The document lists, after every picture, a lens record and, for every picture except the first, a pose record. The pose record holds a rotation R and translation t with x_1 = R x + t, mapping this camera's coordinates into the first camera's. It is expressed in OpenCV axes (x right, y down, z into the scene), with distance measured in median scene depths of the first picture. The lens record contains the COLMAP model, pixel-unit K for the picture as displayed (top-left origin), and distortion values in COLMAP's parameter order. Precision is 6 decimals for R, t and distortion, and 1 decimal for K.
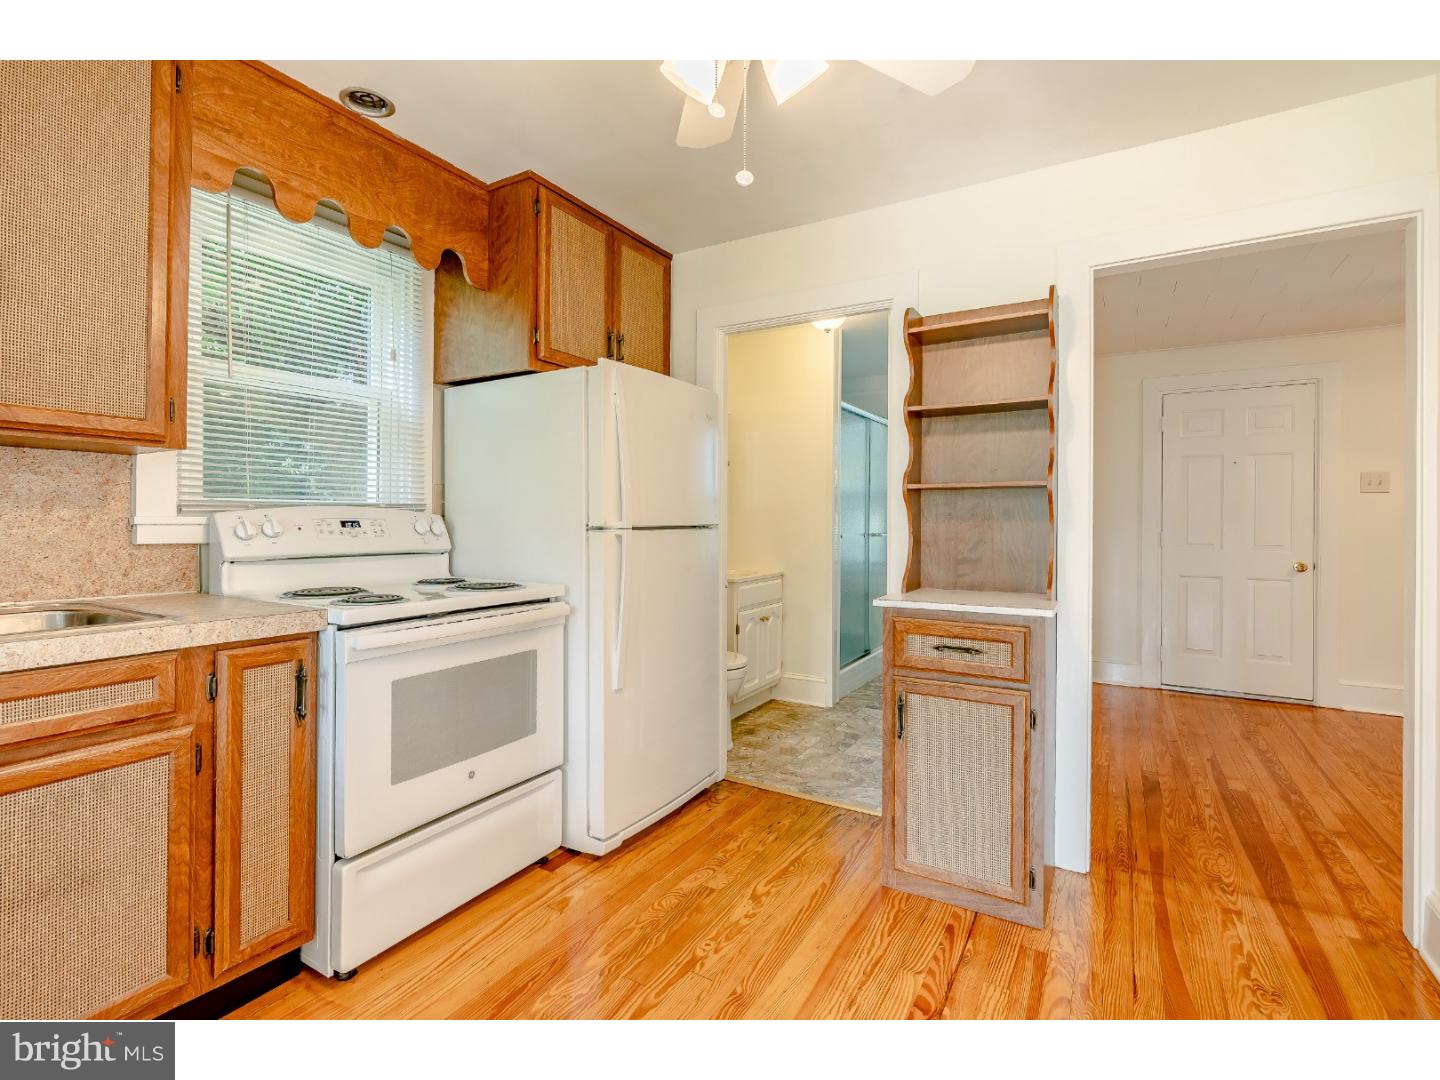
lens RADIAL K [[678.4, 0, 713.5], [0, 678.4, 518.8], [0, 0, 1]] dist [-0.002039, -0.000431]
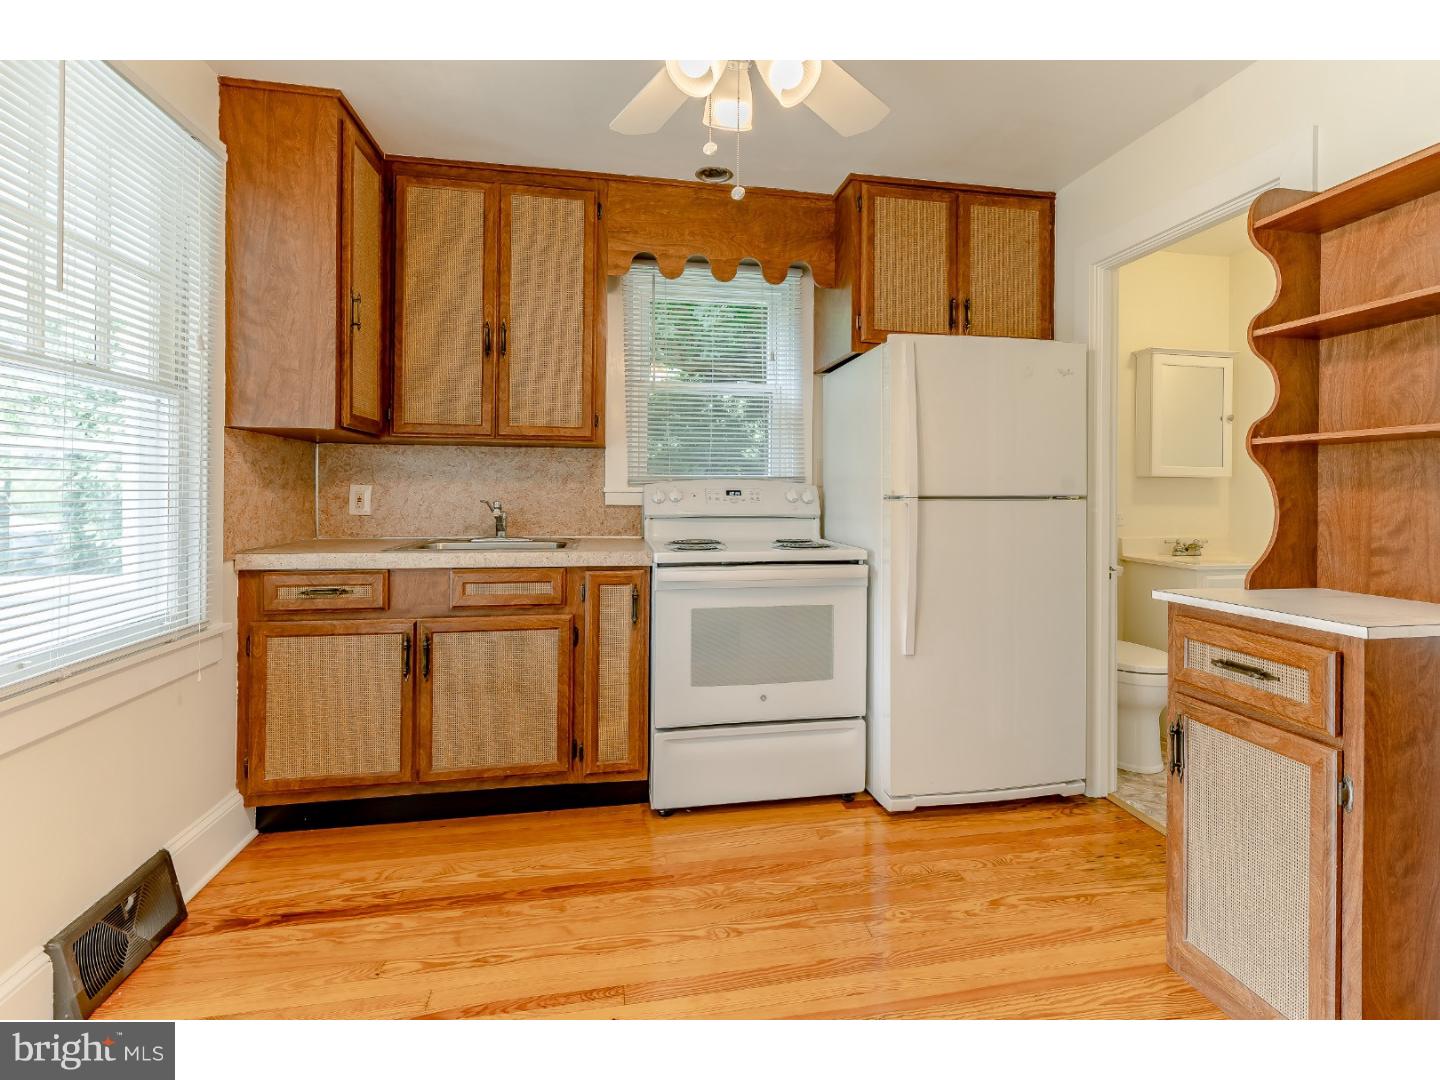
lens RADIAL K [[716.3, 0, 754.5], [0, 716.3, 490.7], [0, 0, 1]] dist [-0.003233, -0.000344]
pose [[0.672470, -0.001418, -0.740123, 0.522113], [-0.000453, 0.999997, -0.002328, 0.006696], [0.740124, 0.001901, 0.672467, 0.106983]]
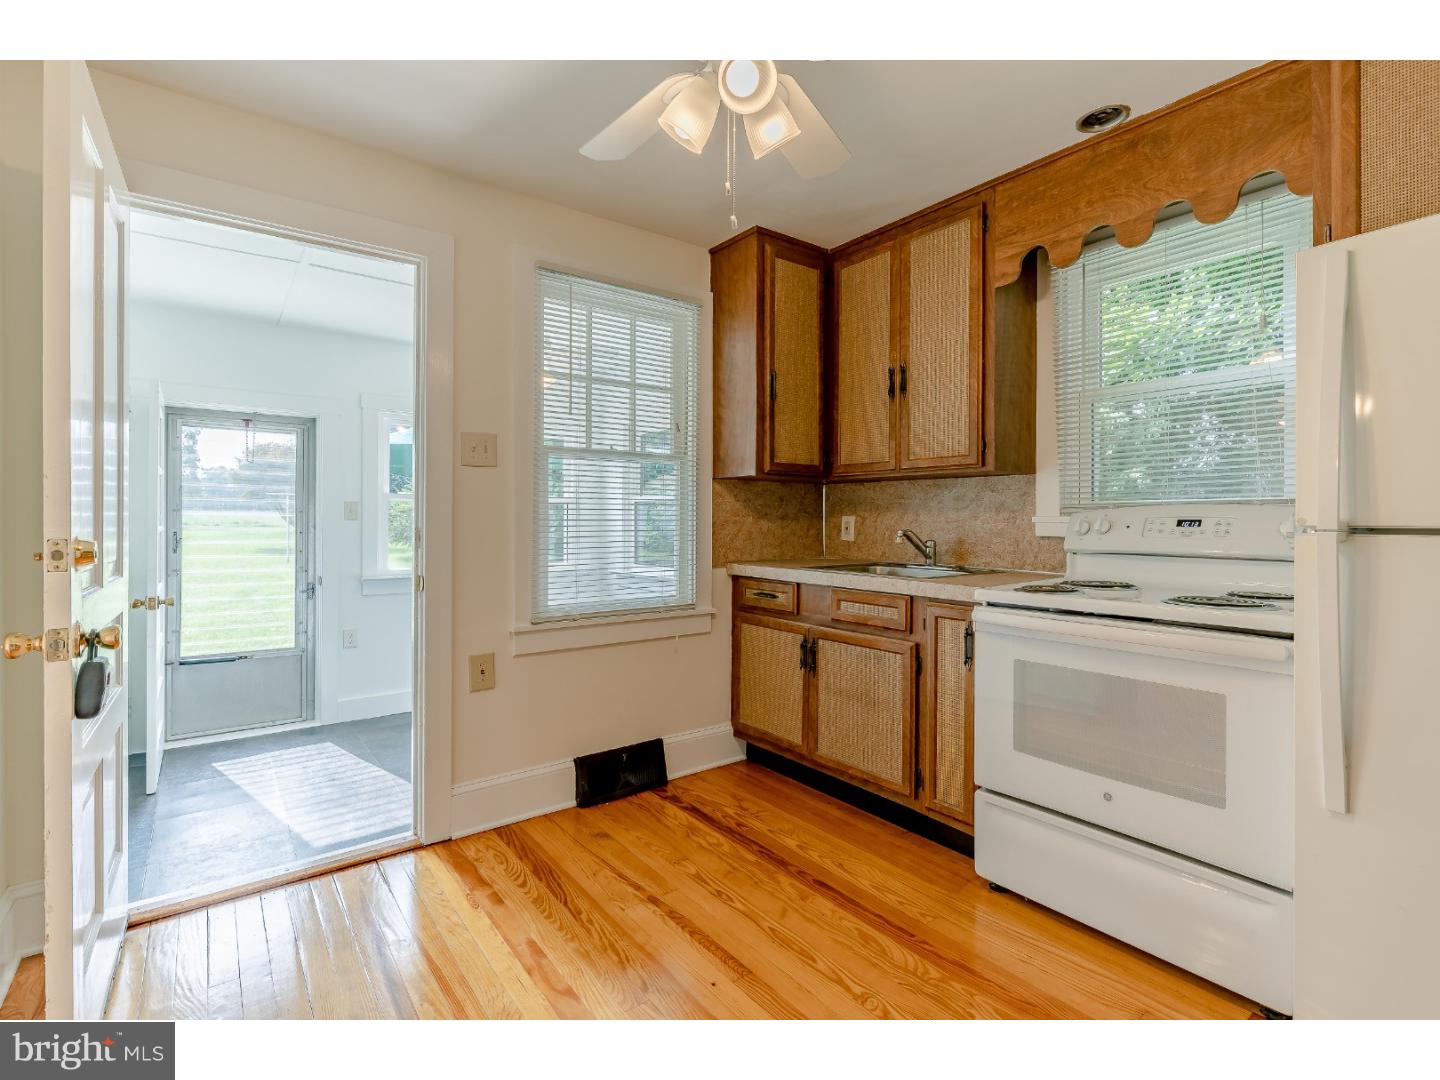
lens RADIAL K [[678.4, 0, 713.6], [0, 678.4, 518.3], [0, 0, 1]] dist [-0.002039, -0.000431]
pose [[-0.377770, -0.007905, -0.925866, 0.612725], [-0.003455, 0.999969, -0.007128, 0.010302], [0.925893, 0.000506, -0.377785, 0.759031]]
